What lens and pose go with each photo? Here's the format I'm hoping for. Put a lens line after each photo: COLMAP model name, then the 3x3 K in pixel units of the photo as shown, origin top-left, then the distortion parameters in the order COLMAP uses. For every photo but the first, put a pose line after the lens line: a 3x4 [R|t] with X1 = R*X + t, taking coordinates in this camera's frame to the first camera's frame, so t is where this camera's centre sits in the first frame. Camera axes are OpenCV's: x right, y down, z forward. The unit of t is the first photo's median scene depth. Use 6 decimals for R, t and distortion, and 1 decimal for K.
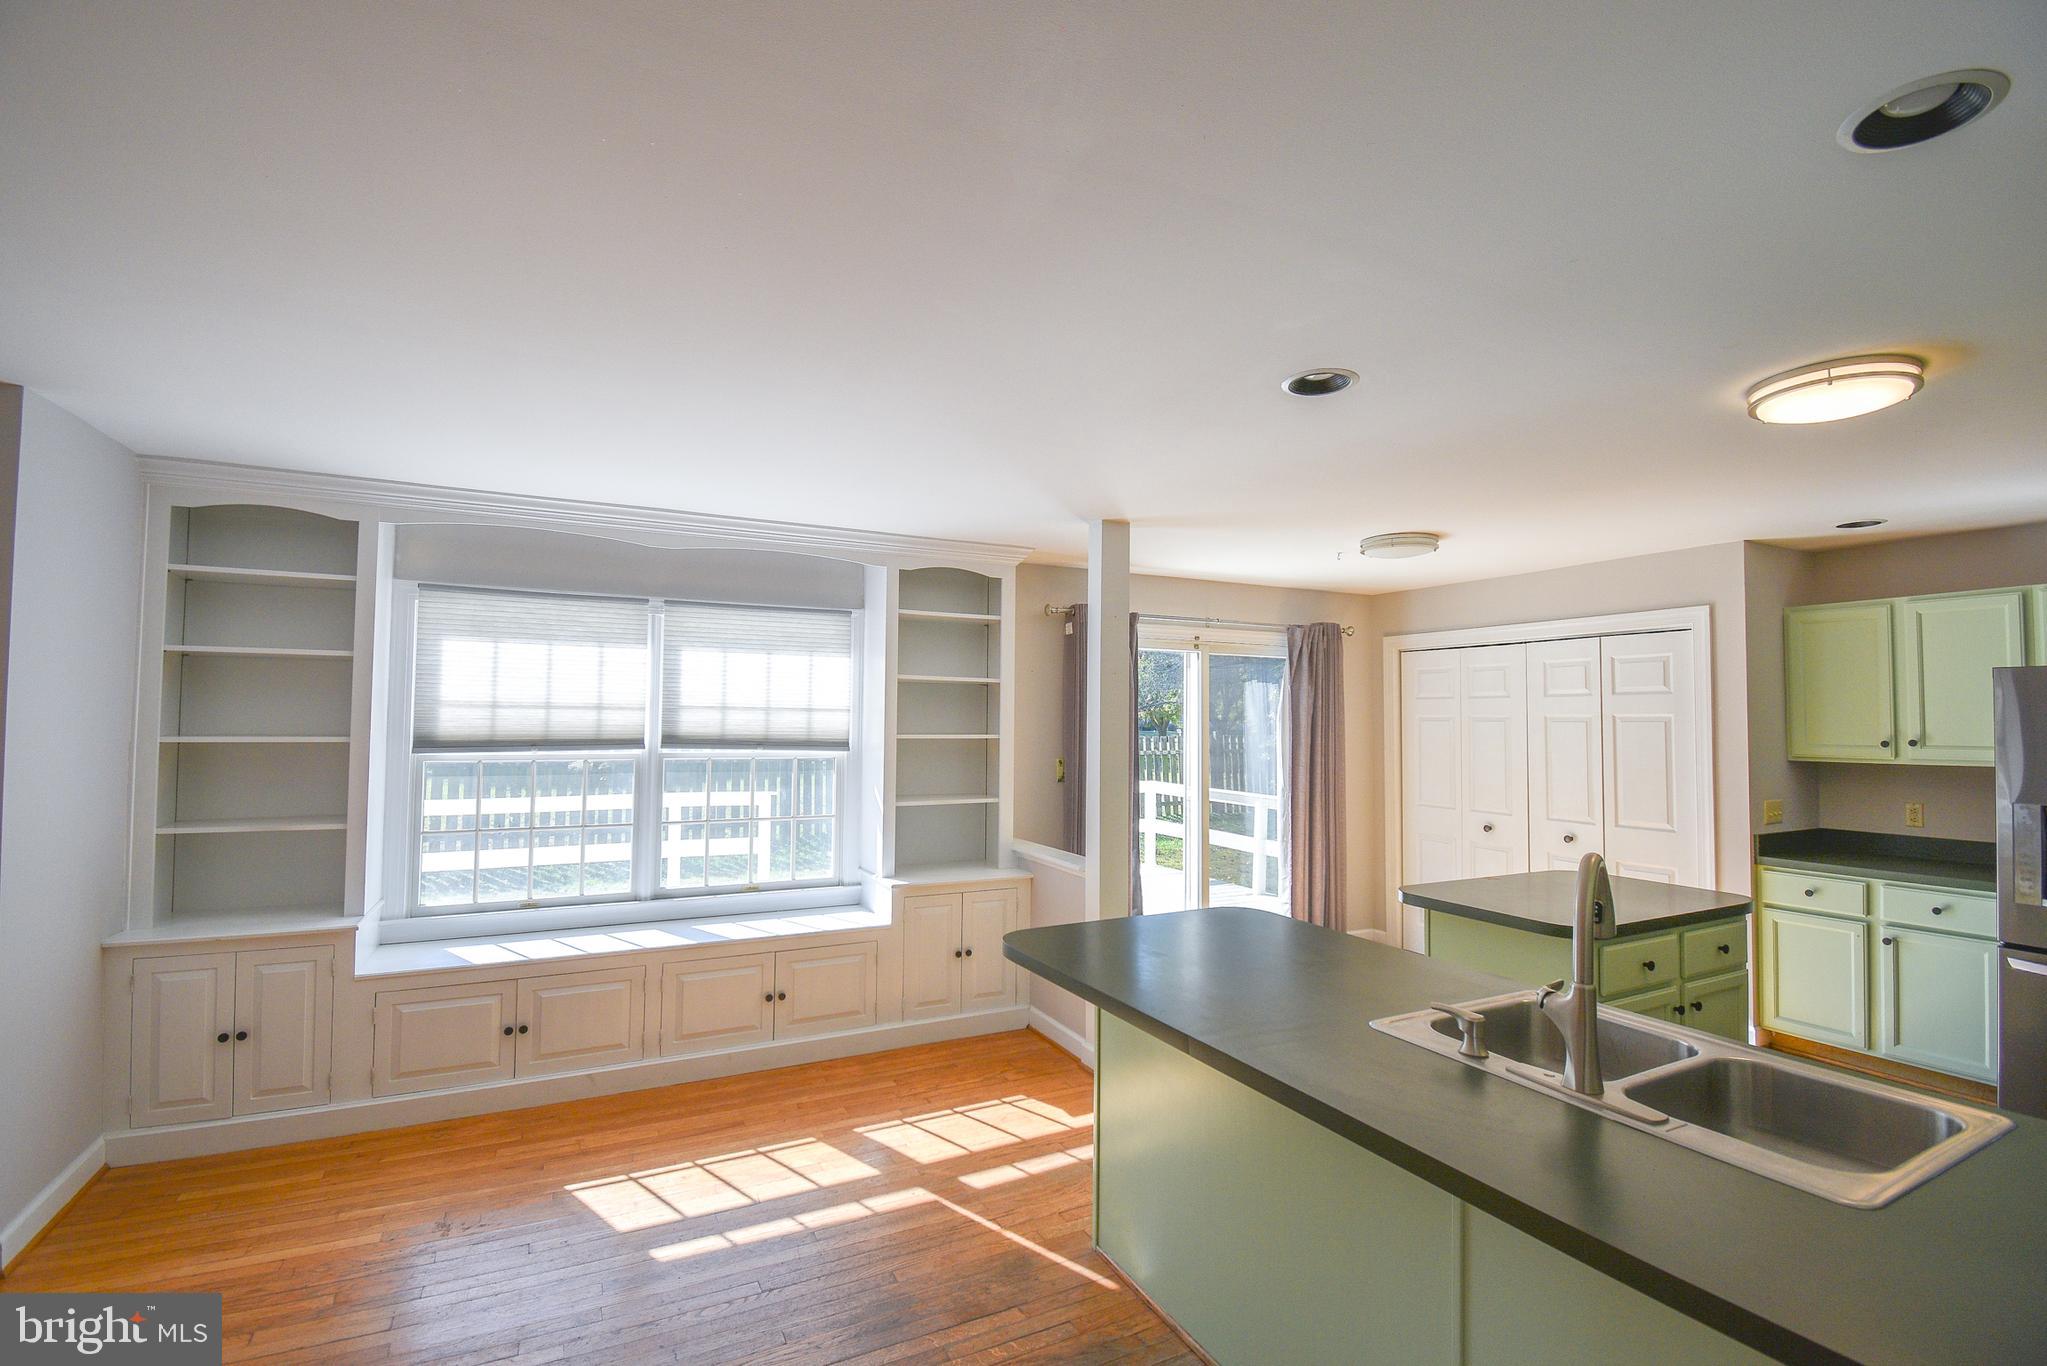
lens RADIAL K [[906.0, 0, 1033.1], [0, 906.0, 685.3], [0, 0, 1]] dist [0.001675, -0.016762]
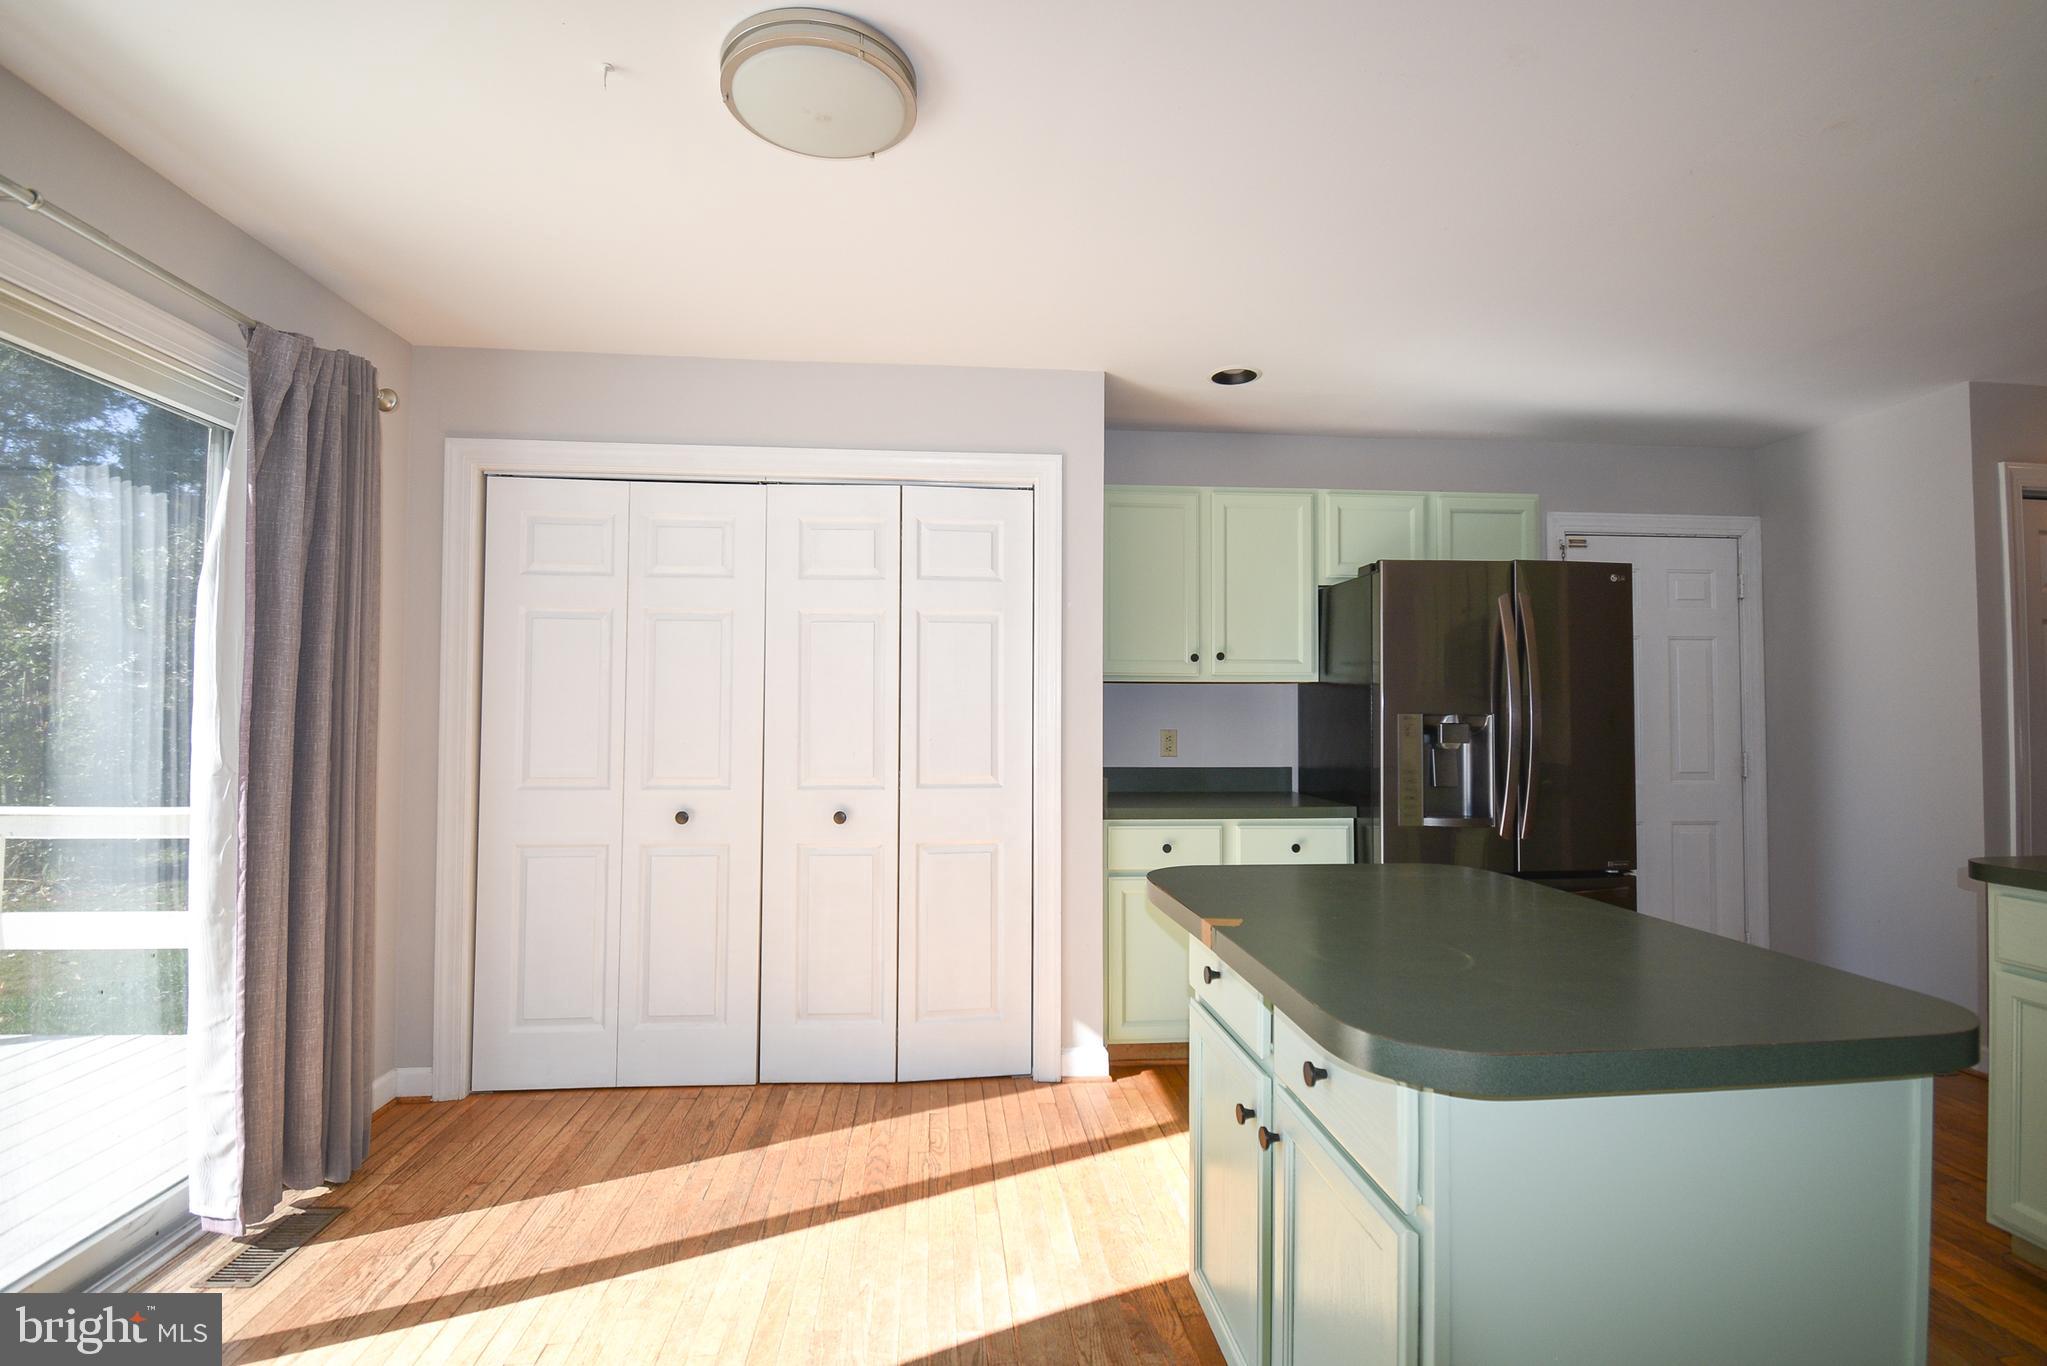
lens RADIAL K [[934.9, 0, 1016.4], [0, 934.9, 681.2], [0, 0, 1]] dist [0.007567, -0.019310]
pose [[0.374413, 0.021011, 0.927024, 0.071018], [-0.036130, 0.999315, -0.008056, 0.091829], [-0.926558, -0.030477, 0.374915, 0.752926]]
